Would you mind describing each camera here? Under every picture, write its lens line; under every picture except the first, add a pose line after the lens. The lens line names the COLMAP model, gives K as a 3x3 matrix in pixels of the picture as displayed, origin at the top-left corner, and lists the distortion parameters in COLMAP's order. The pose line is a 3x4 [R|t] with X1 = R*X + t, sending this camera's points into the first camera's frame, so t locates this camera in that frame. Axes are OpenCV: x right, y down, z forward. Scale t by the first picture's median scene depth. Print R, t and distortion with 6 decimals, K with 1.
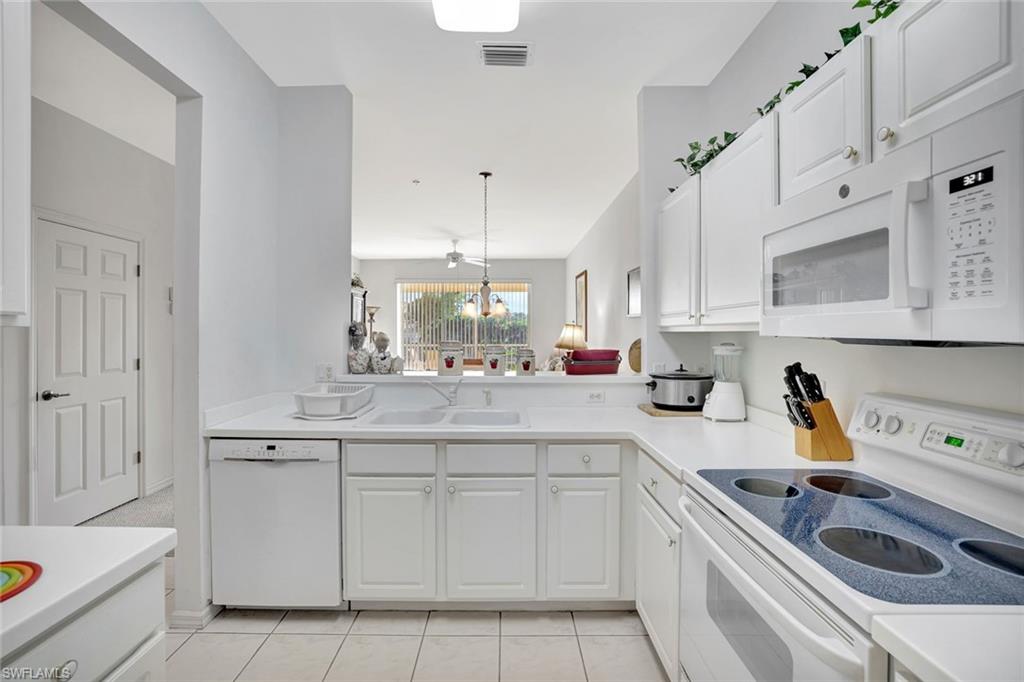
lens RADIAL K [[451.0, 0, 511.0], [0, 451.0, 335.5], [0, 0, 1]] dist [-0.001377, -0.000186]
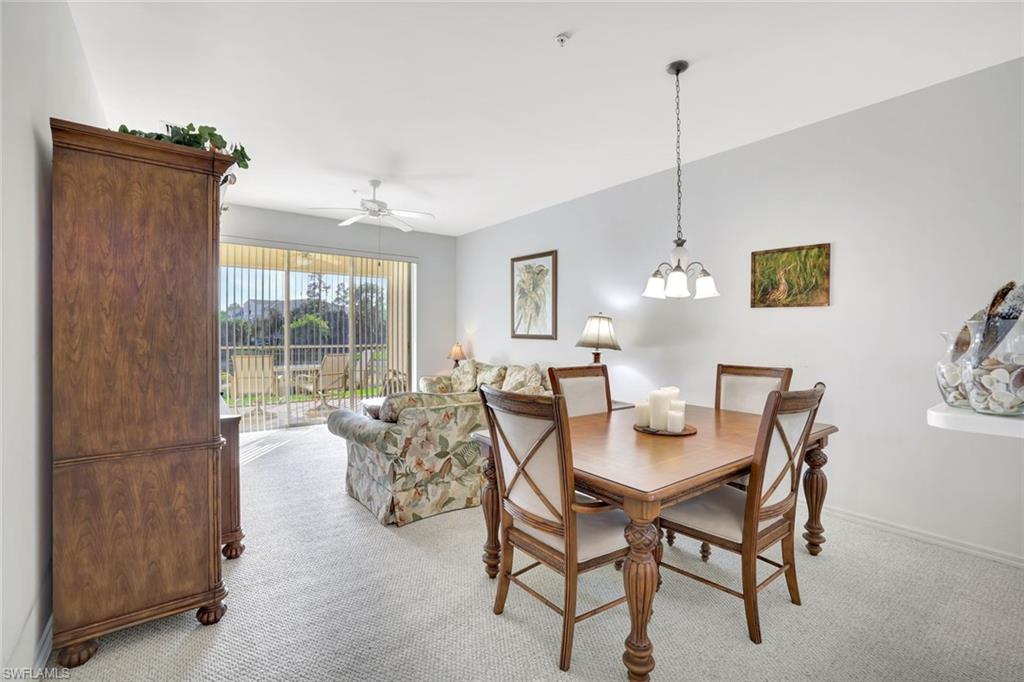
lens RADIAL K [[451.0, 0, 513.8], [0, 451.0, 338.1], [0, 0, 1]] dist [-0.001377, -0.000186]
pose [[0.801629, -0.002644, 0.597816, -0.968460], [-0.001146, 0.999982, 0.005960, 0.015121], [-0.597821, -0.005463, 0.801611, 1.041463]]
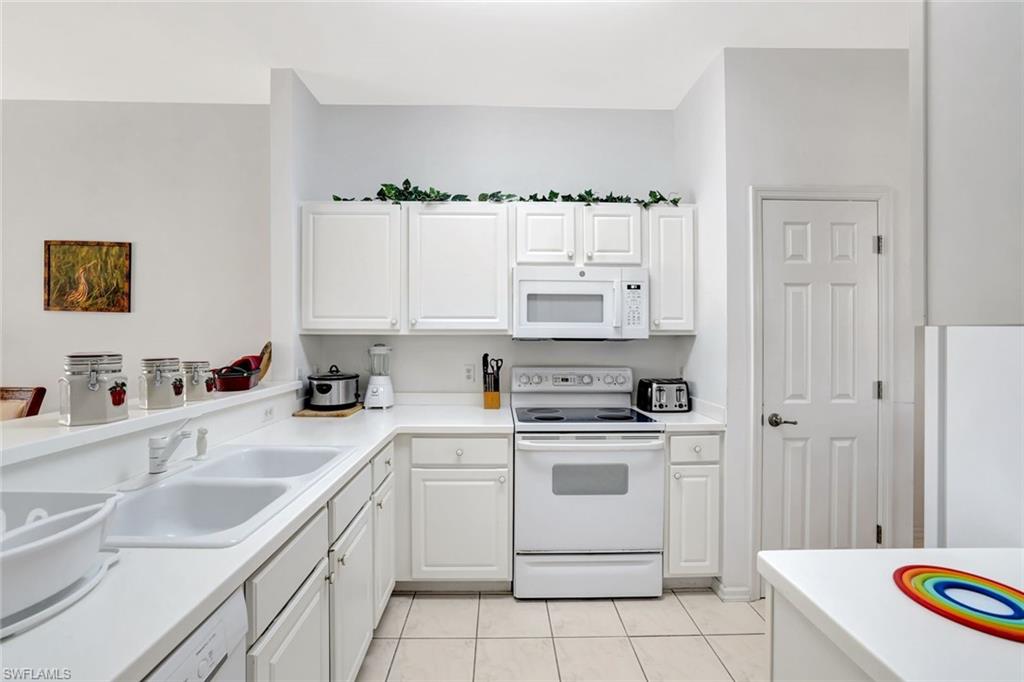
lens RADIAL K [[451.0, 0, 515.8], [0, 451.0, 337.2], [0, 0, 1]] dist [-0.001377, -0.000186]
pose [[-0.021714, -0.001885, 0.999762, -0.703680], [0.003554, 0.999992, 0.001962, -0.001868], [-0.999758, 0.003595, -0.021707, 0.634342]]
